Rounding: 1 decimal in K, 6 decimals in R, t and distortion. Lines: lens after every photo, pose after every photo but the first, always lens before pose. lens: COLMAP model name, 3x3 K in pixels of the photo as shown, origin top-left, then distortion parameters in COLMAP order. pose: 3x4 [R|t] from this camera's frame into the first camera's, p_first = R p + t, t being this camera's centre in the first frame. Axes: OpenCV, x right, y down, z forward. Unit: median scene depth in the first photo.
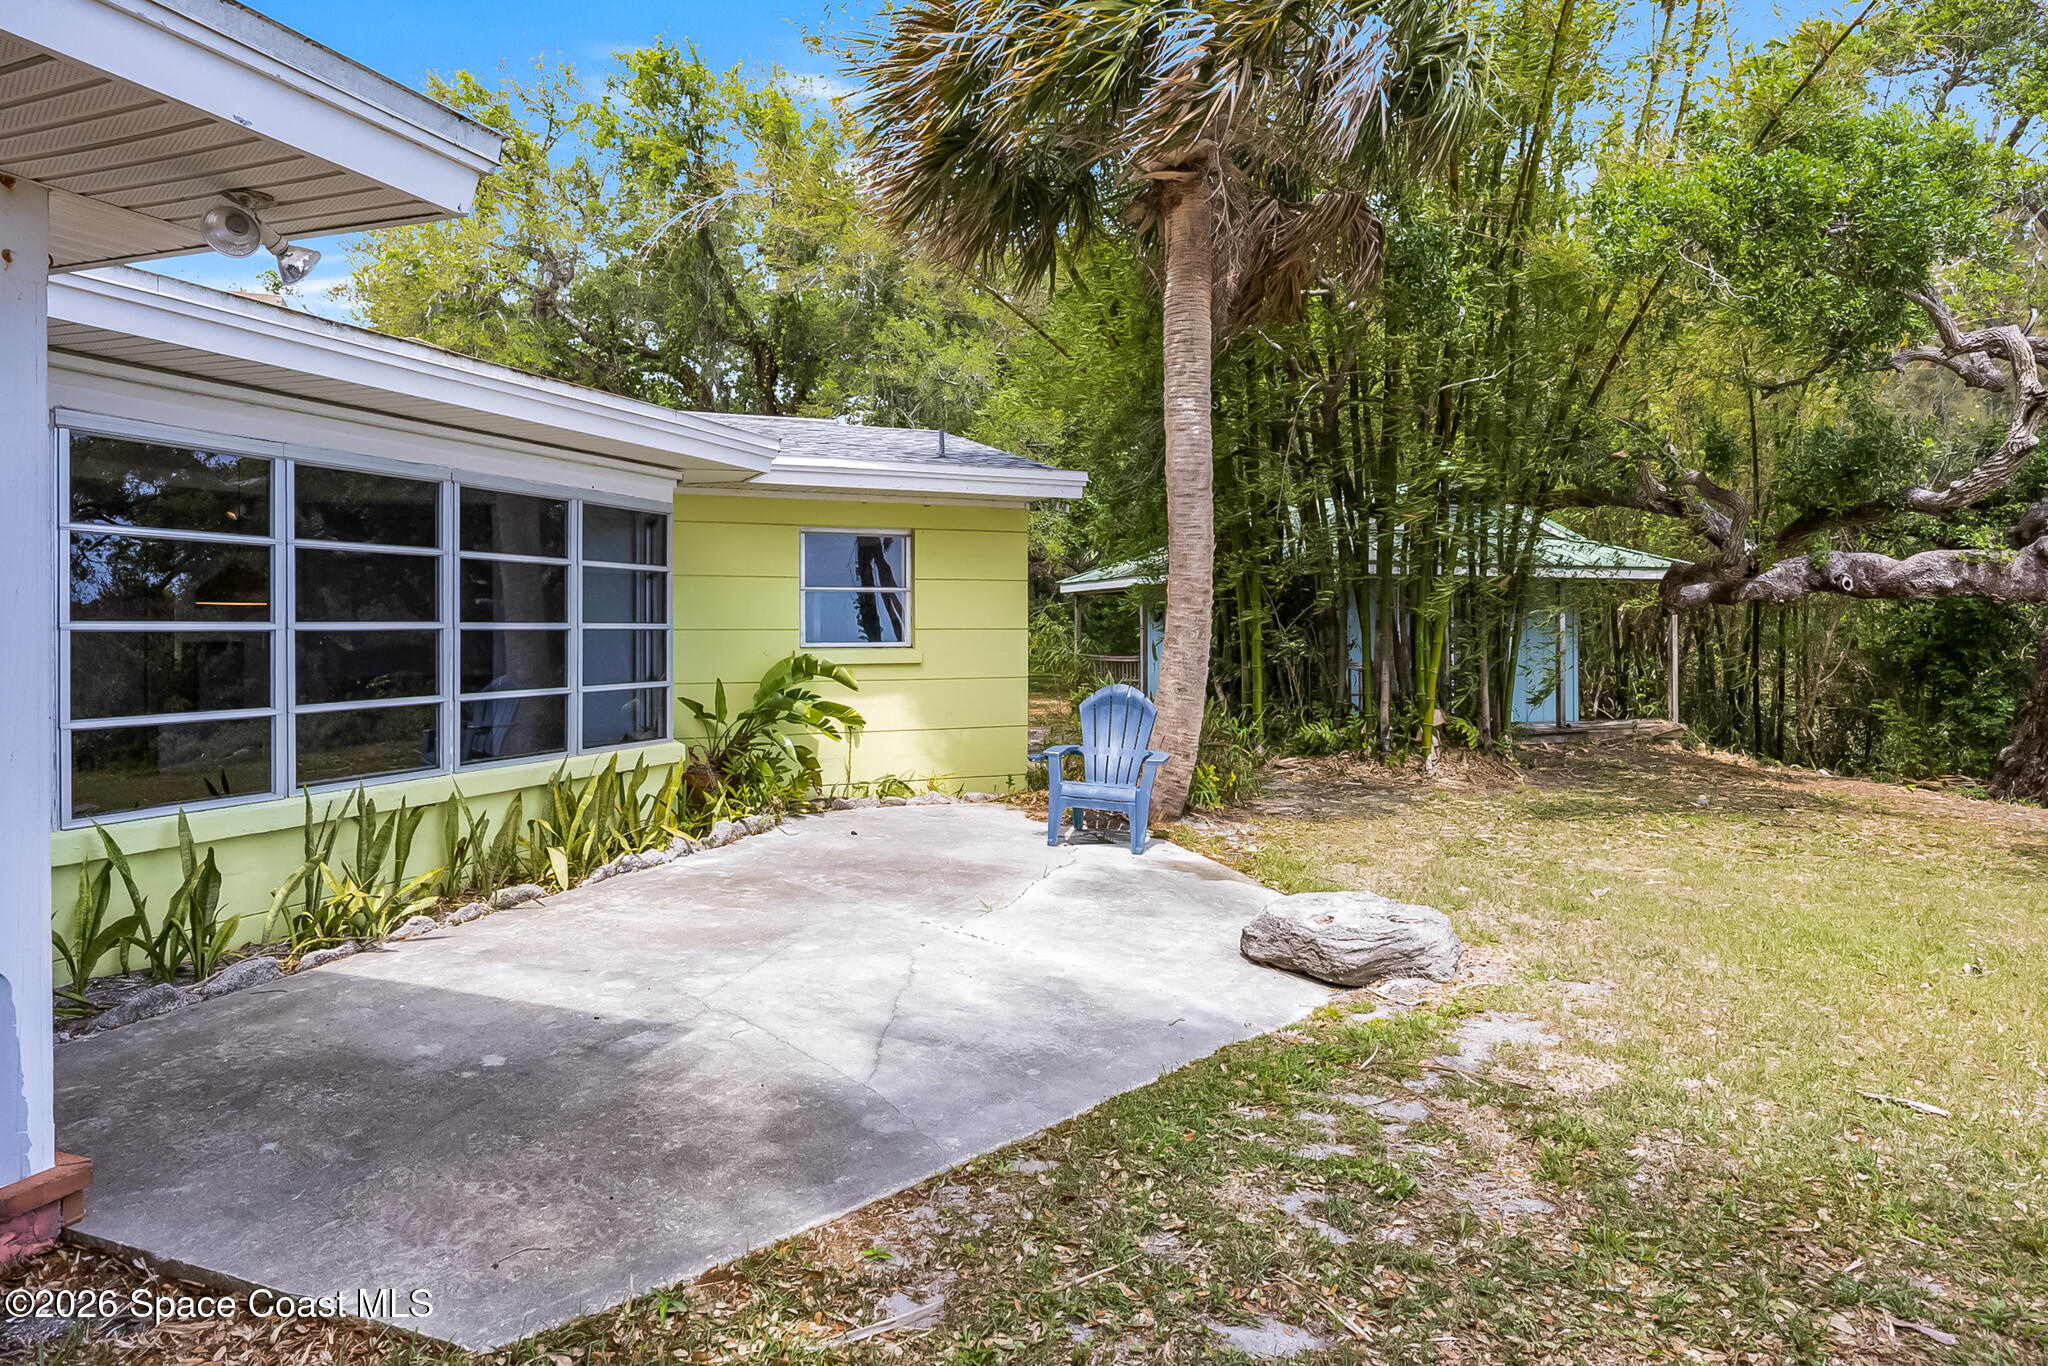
lens RADIAL K [[1219.0, 0, 1021.9], [0, 1219.0, 651.6], [0, 0, 1]] dist [-0.002565, -0.002312]
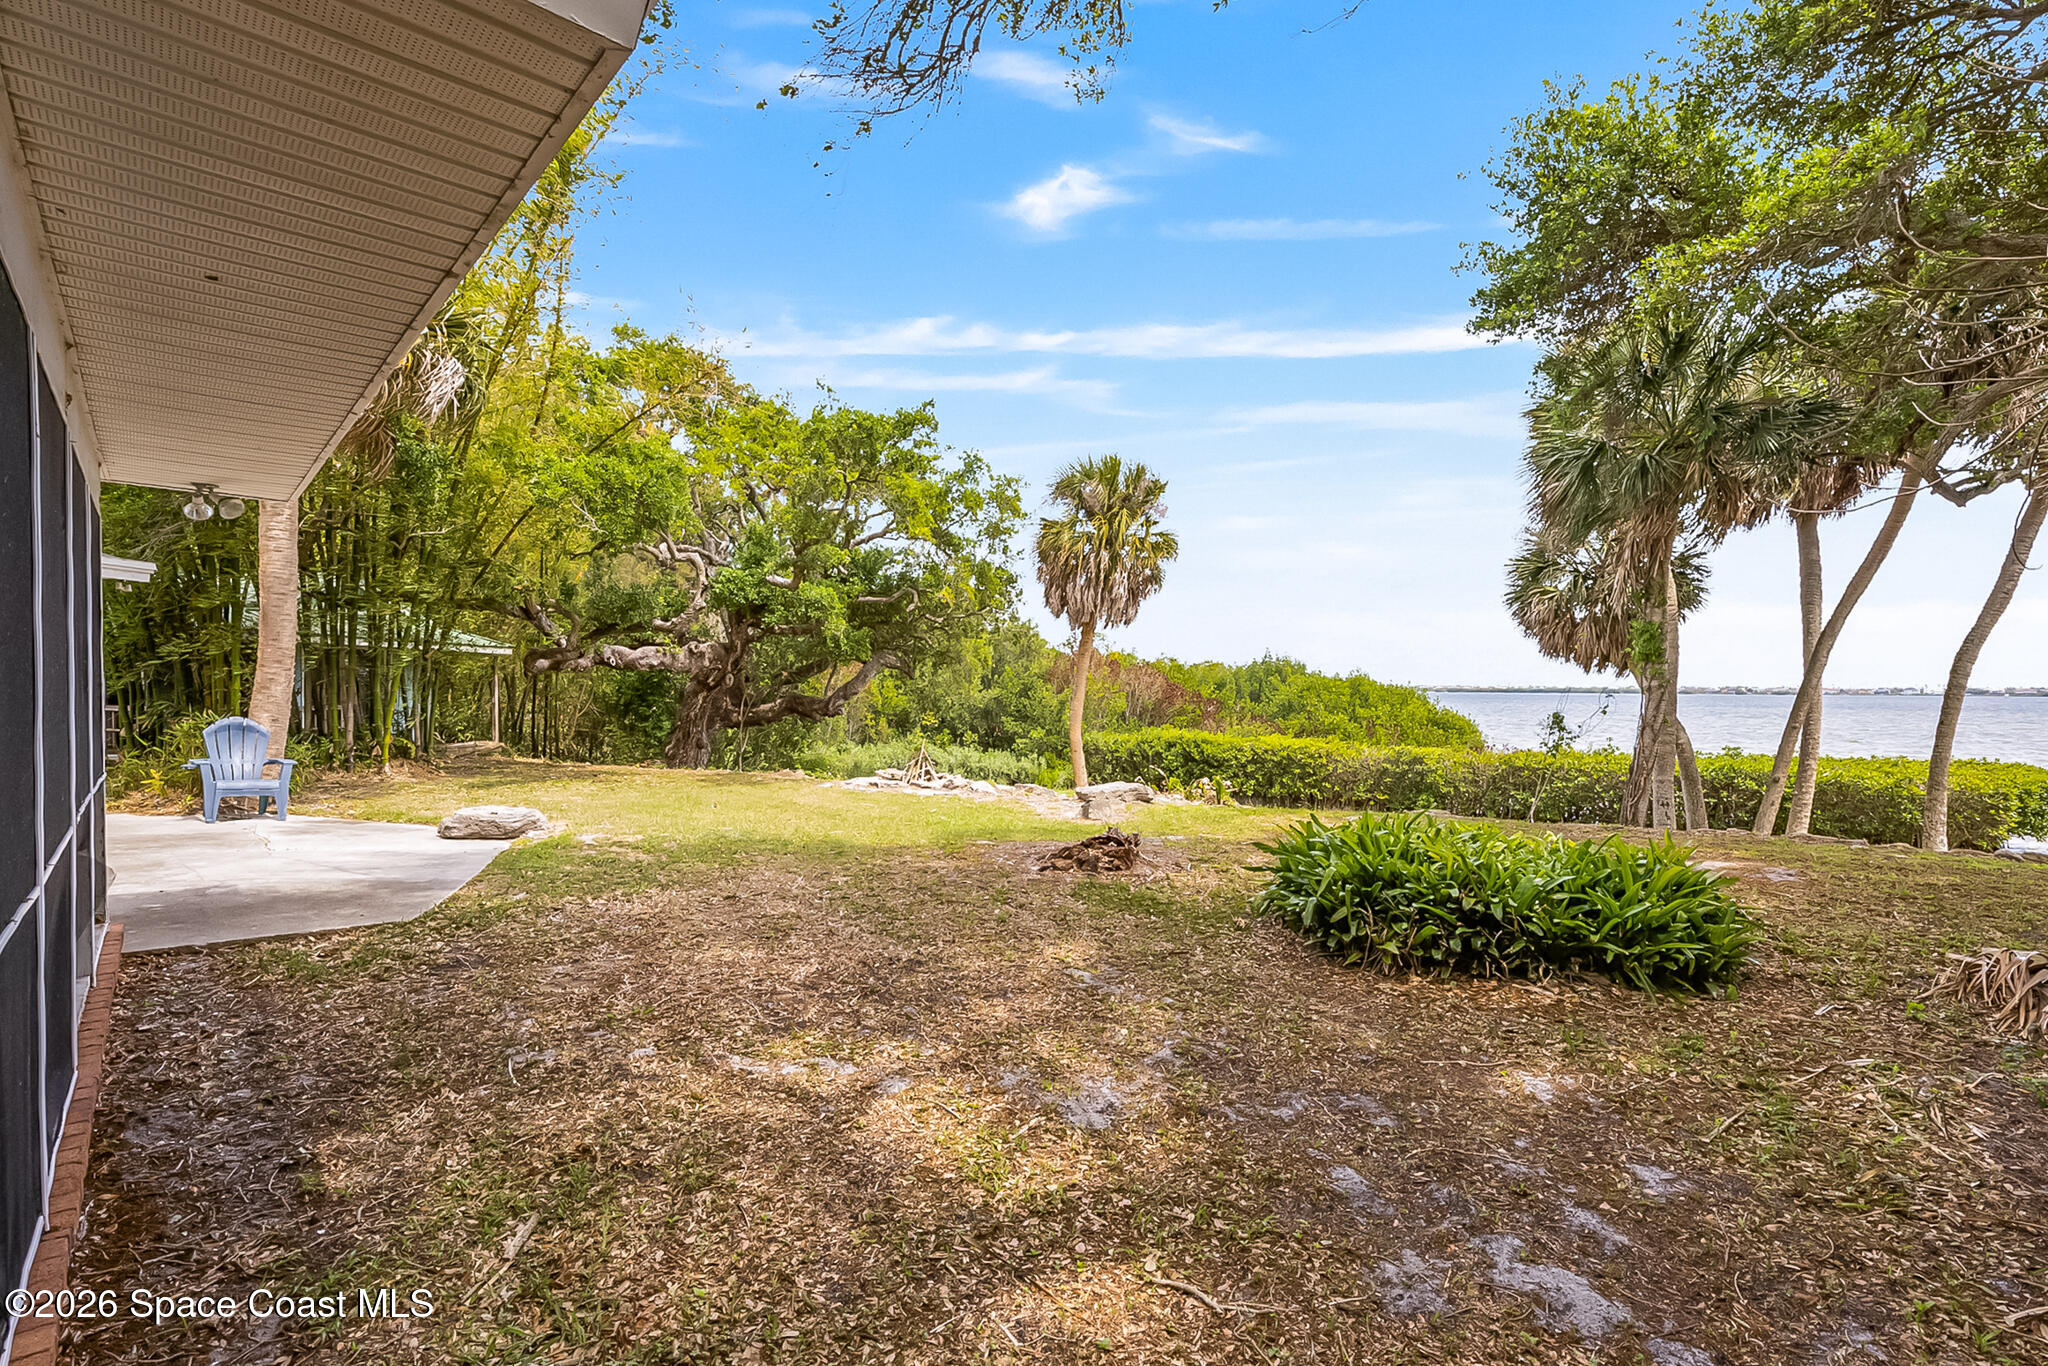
lens RADIAL K [[783.9, 0, 1019.9], [0, 783.9, 697.8], [0, 0, 1]] dist [-0.003688, -0.000155]
pose [[0.434499, -0.006046, 0.900652, -0.225902], [0.008800, 0.999958, 0.002467, 0.005875], [-0.900629, 0.006854, 0.434534, -0.176589]]
